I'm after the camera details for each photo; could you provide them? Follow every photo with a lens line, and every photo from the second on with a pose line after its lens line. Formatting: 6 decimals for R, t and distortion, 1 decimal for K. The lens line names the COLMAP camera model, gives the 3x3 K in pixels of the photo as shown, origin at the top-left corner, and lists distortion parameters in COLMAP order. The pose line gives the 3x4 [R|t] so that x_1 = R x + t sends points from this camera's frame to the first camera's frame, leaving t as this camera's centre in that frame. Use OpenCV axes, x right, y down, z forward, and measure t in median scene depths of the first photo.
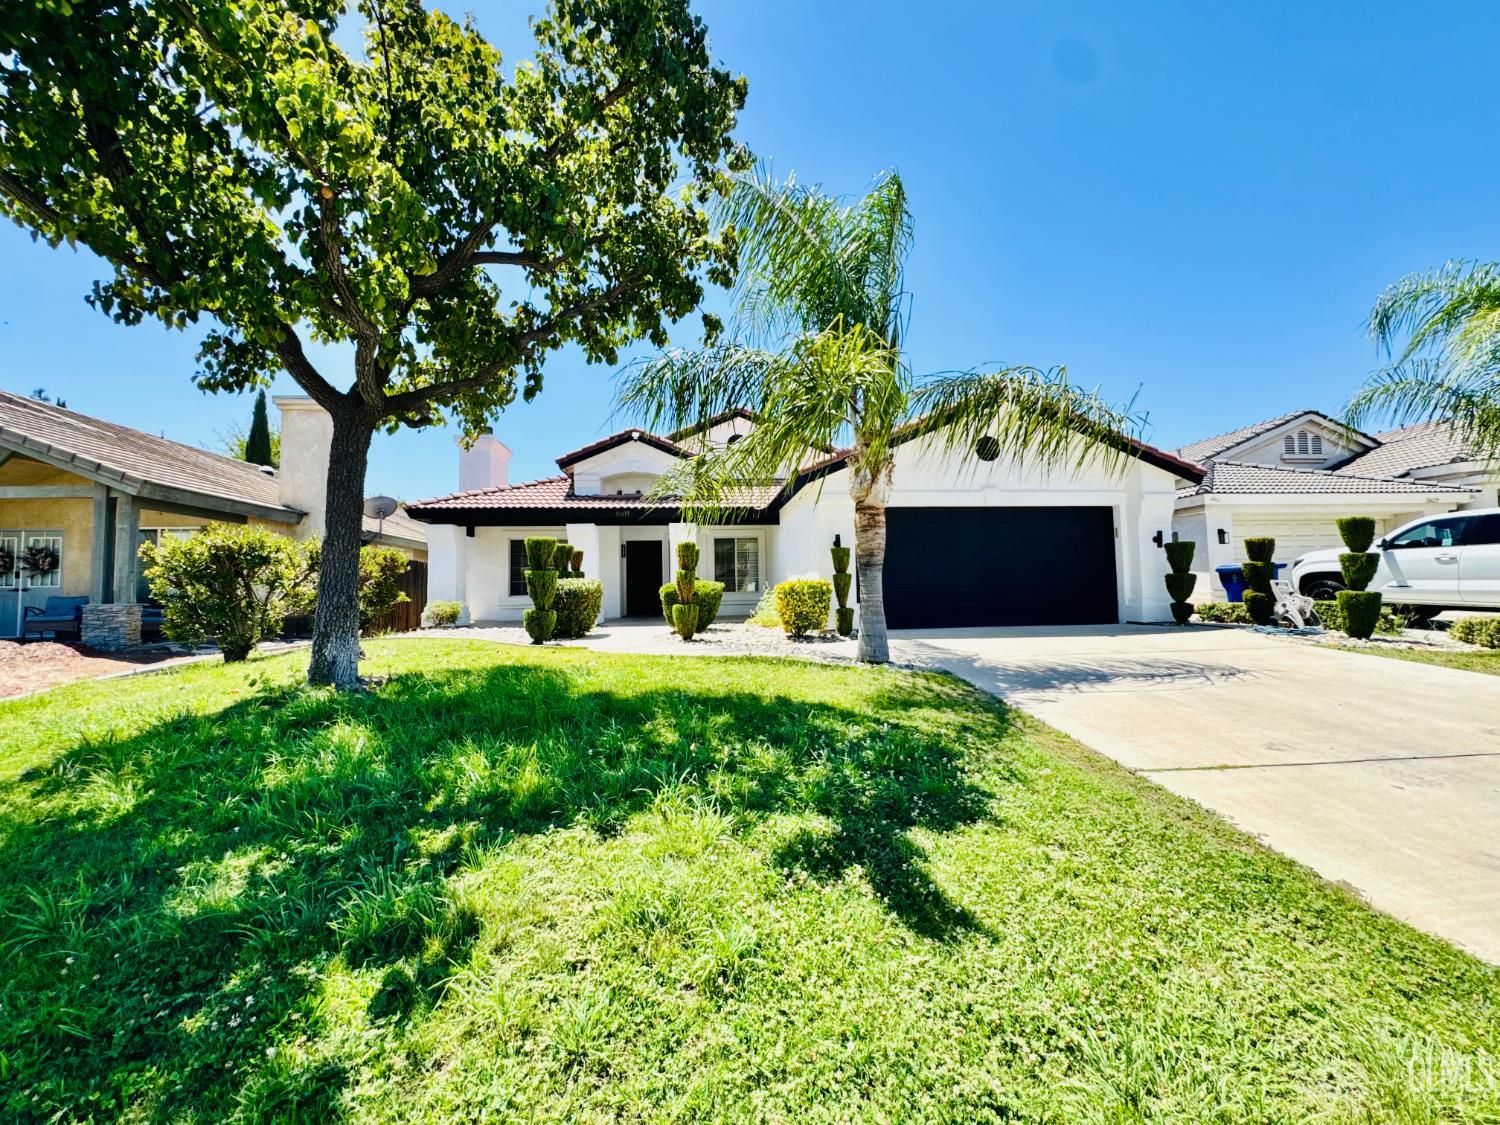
lens RADIAL K [[597.4, 0, 750.0], [0, 597.4, 562.5], [0, 0, 1]] dist [-0.002563, 0.000015]
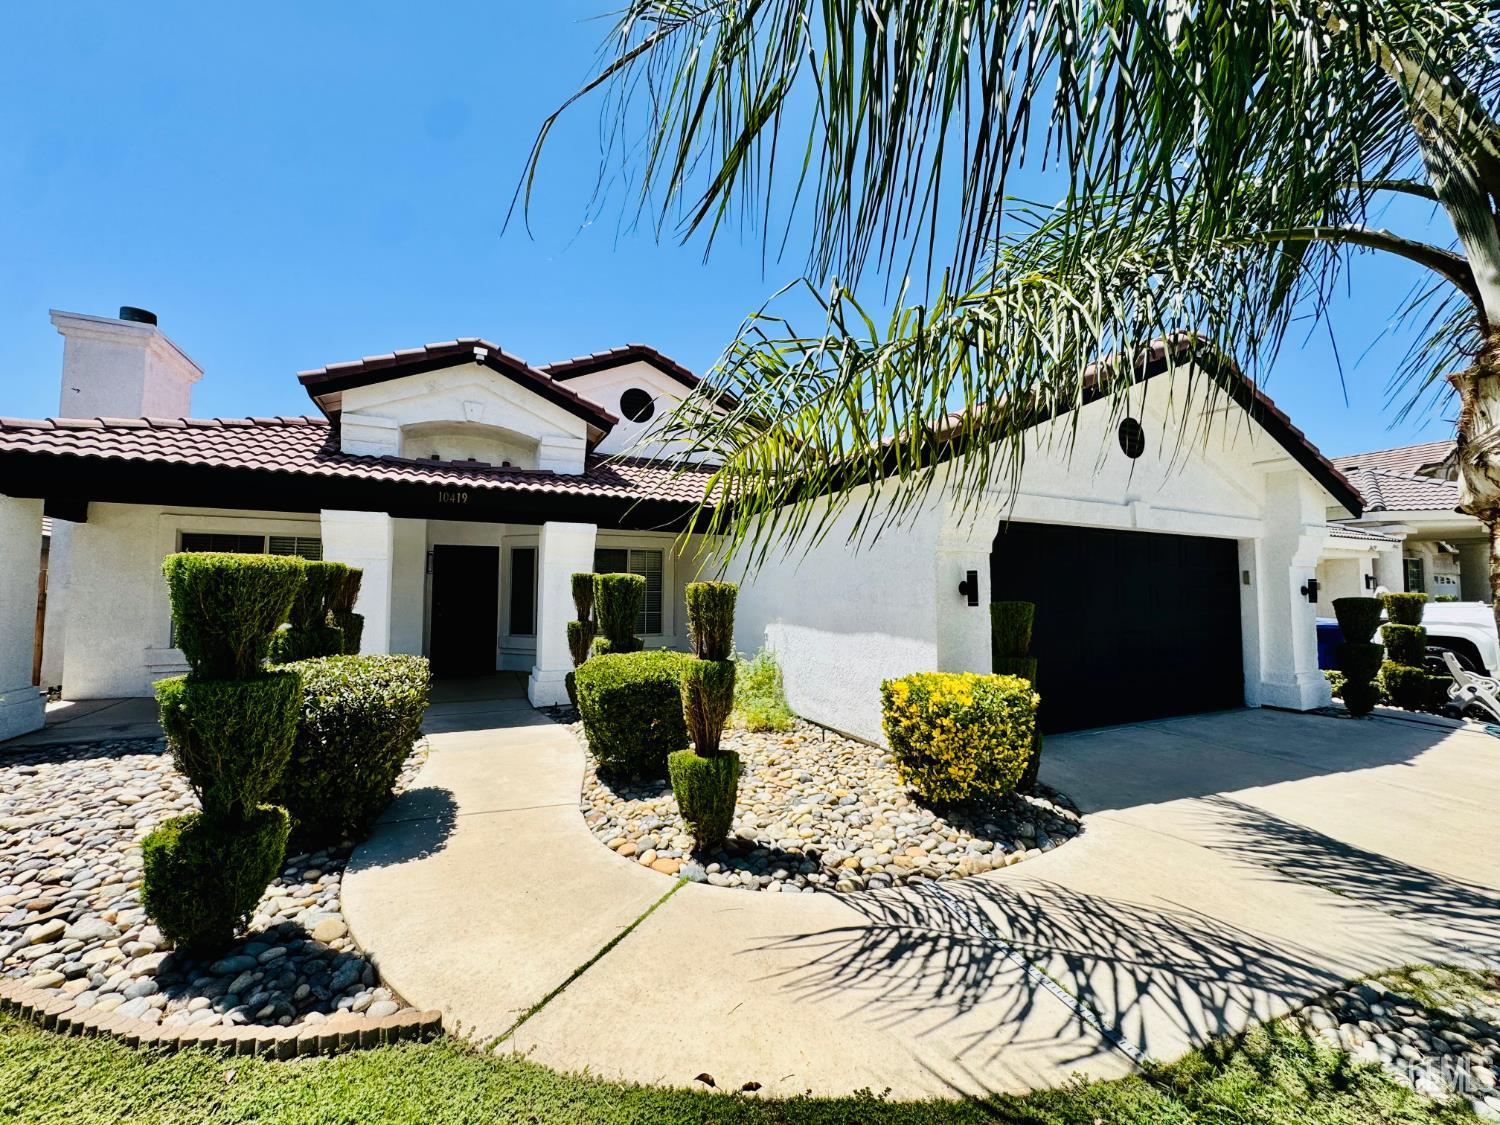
lens RADIAL K [[597.4, 0, 750.0], [0, 597.4, 562.5], [0, 0, 1]] dist [-0.002563, 0.000015]
pose [[0.939354, 0.040318, 0.340572, -0.143780], [-0.038894, 0.999183, -0.011011, -0.029799], [-0.340738, -0.002903, 0.940154, 0.429286]]
